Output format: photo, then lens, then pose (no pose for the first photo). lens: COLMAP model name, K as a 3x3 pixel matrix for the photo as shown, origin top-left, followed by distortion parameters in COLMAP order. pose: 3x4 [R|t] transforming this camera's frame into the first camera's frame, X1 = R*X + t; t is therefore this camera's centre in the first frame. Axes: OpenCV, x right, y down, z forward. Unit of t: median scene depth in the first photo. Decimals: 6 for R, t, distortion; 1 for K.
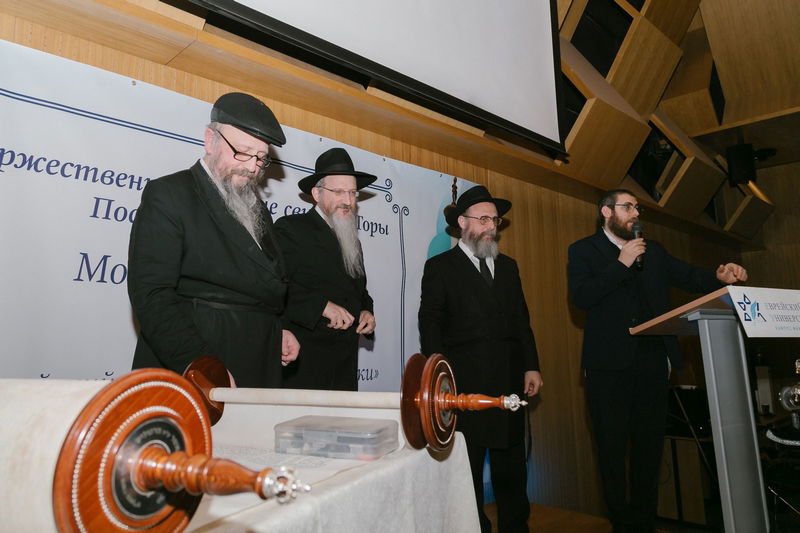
lens RADIAL K [[572.7, 0, 371.2], [0, 572.7, 258.5], [0, 0, 1]] dist [0.004571, -0.003268]
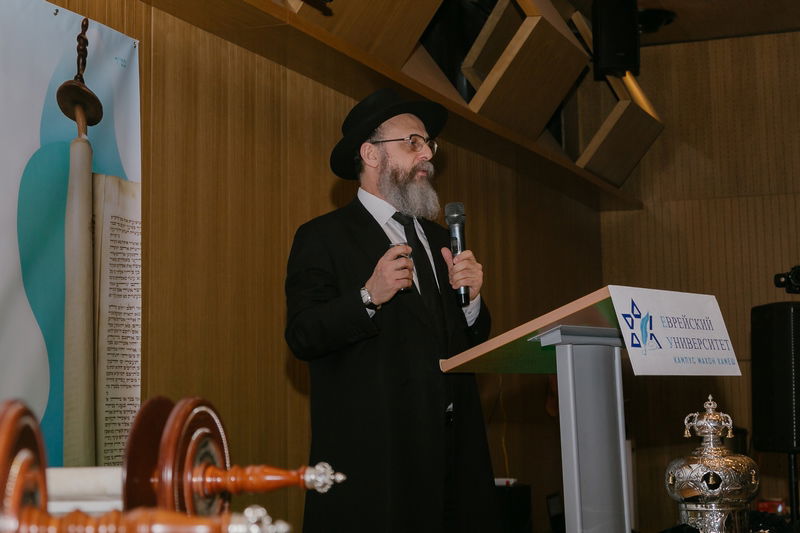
lens RADIAL K [[1477.4, 0, 397.4], [0, 1477.4, 258.8], [0, 0, 1]] dist [-0.007482, 0.000000]
pose [[0.900135, 0.036159, 0.434107, -0.091089], [-0.056922, 0.997768, 0.034919, -0.007856], [-0.431875, -0.056142, 0.900184, -0.100507]]
